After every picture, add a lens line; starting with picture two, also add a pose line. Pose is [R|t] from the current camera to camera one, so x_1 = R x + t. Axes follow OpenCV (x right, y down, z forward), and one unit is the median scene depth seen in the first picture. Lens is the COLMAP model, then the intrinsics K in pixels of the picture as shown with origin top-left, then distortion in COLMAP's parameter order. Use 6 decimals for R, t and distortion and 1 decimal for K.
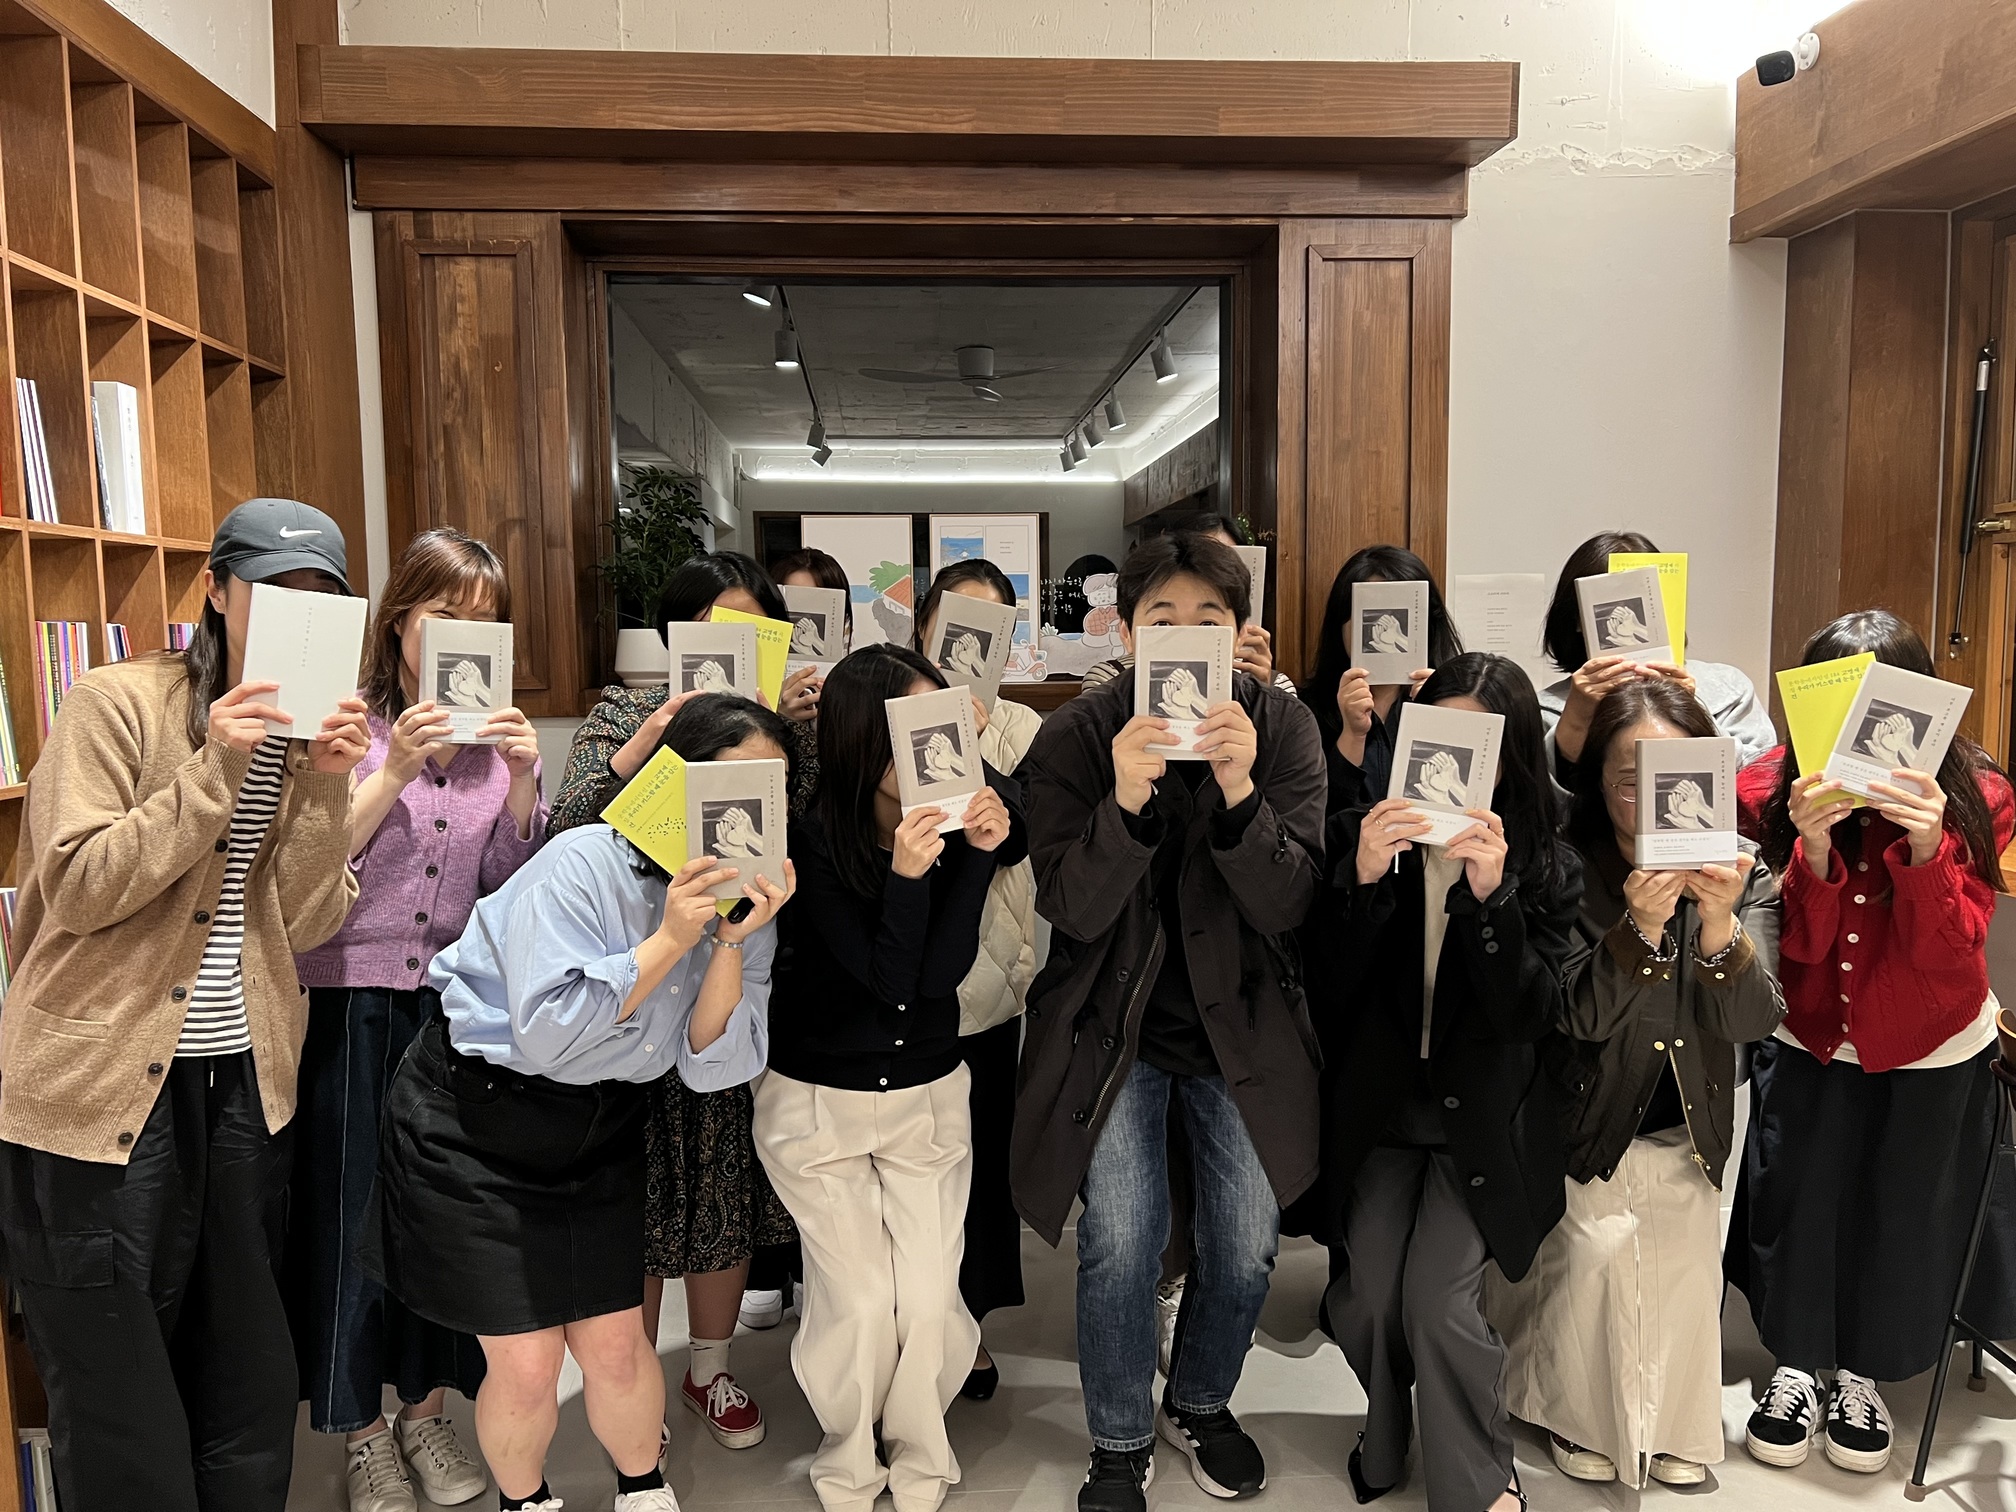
lens RADIAL K [[1570.4, 0, 1006.9], [0, 1570.4, 765.2], [0, 0, 1]] dist [0.021597, -0.027153]
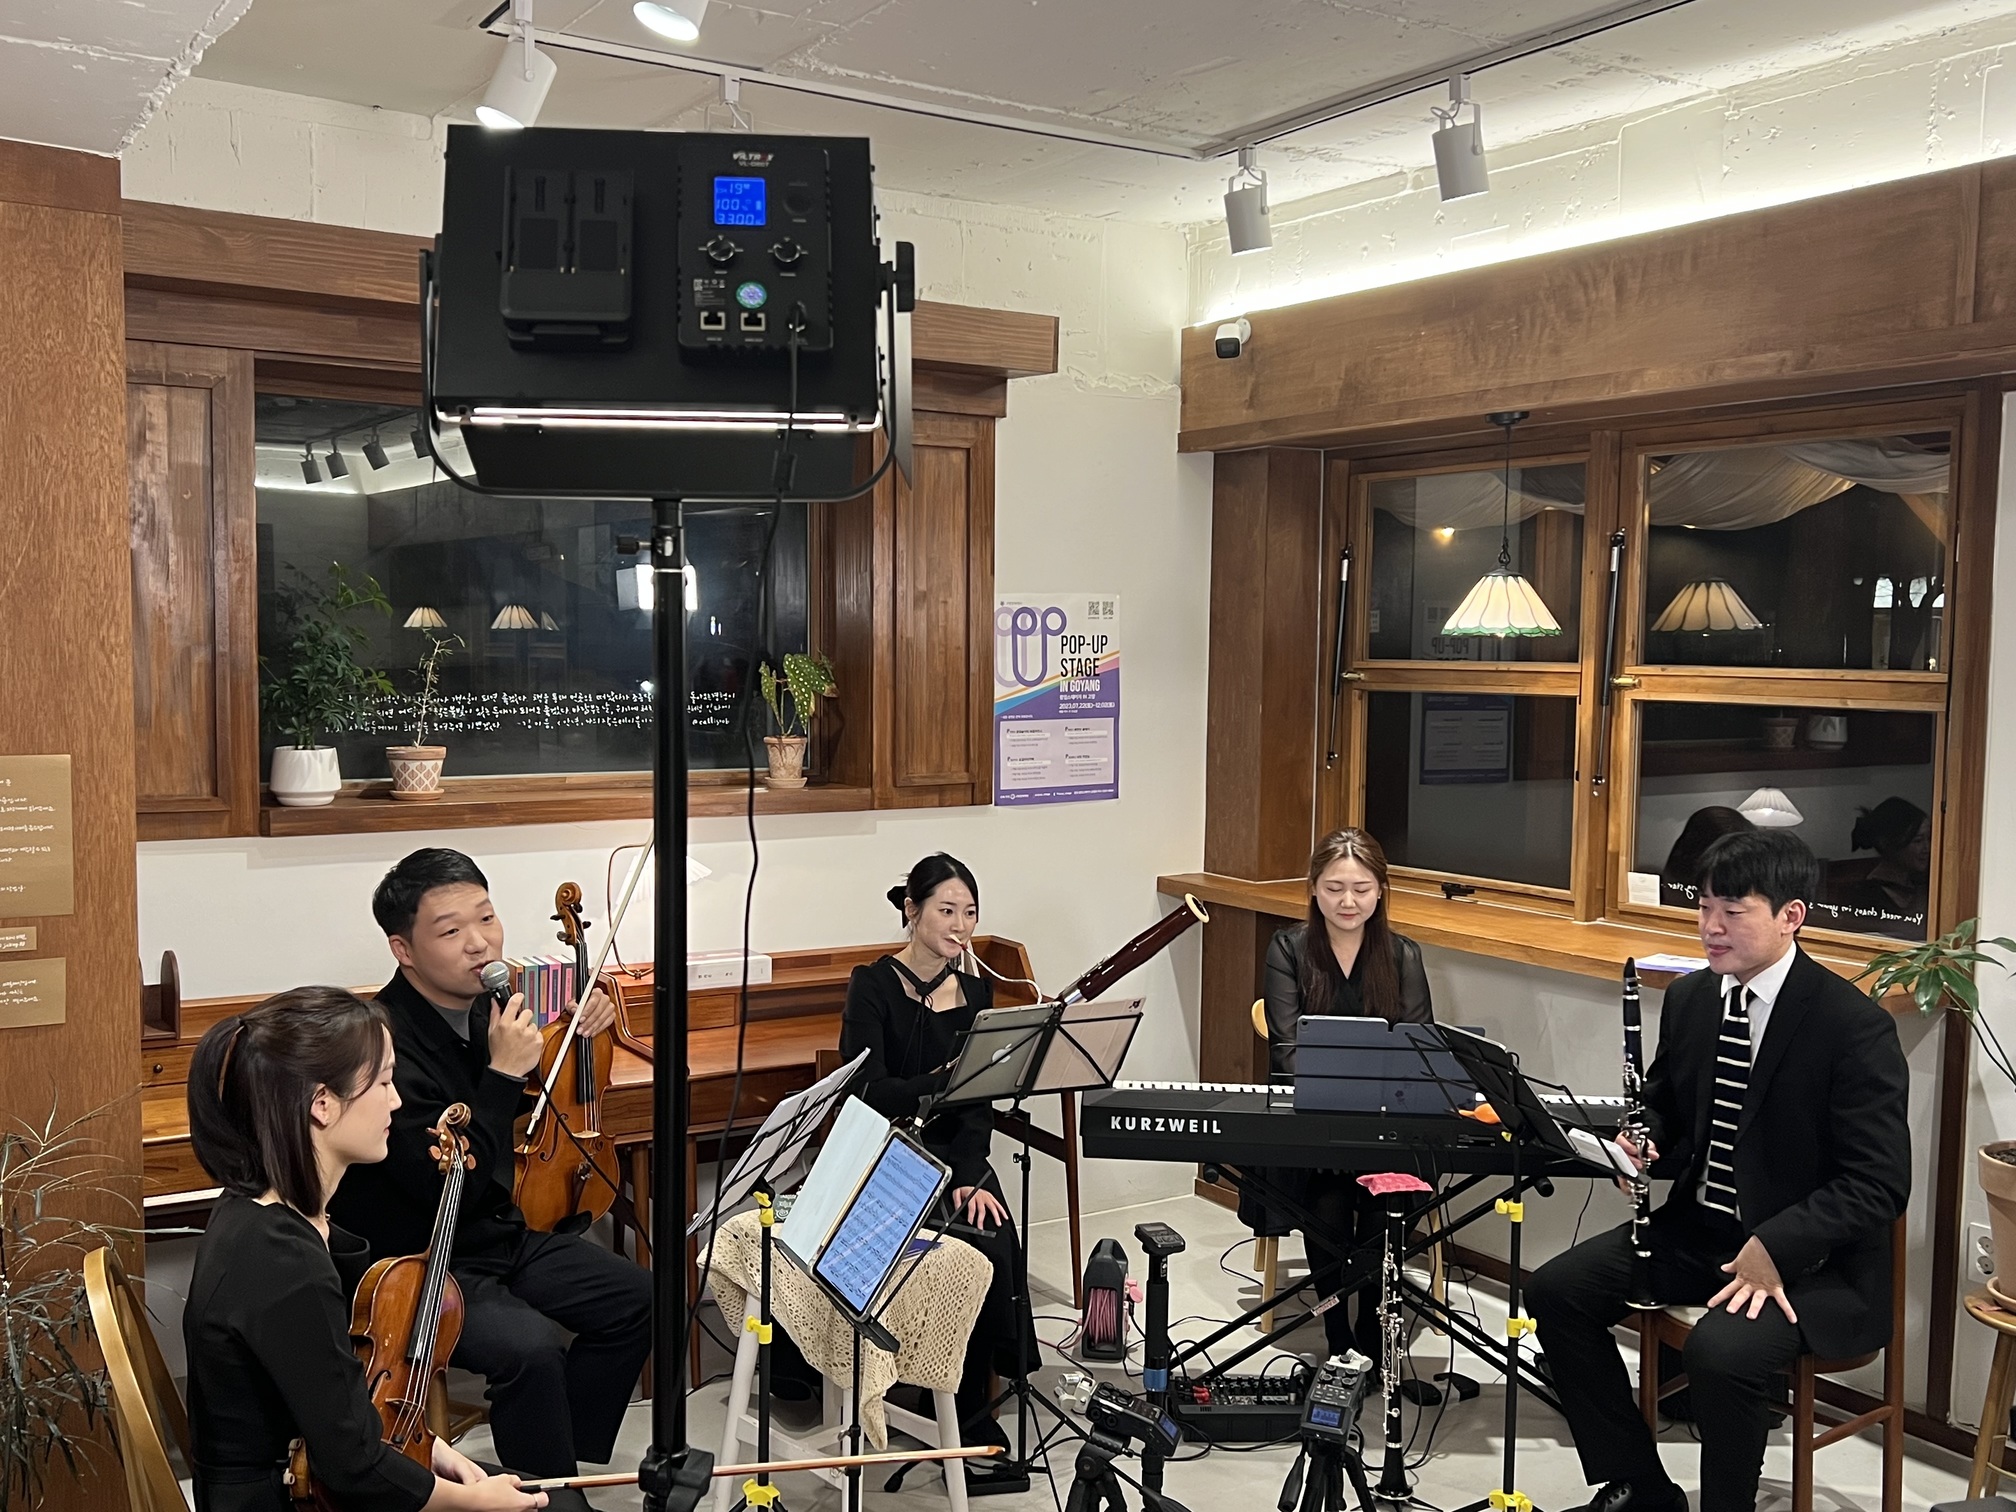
lens RADIAL K [[1887.6, 0, 1004.4], [0, 1887.6, 754.2], [0, 0, 1]] dist [0.020250, 0.000000]
pose [[0.877761, -0.005410, 0.479068, -0.450804], [0.014791, 0.999766, -0.015810, -0.057977], [-0.478871, 0.020964, 0.877635, -0.330792]]
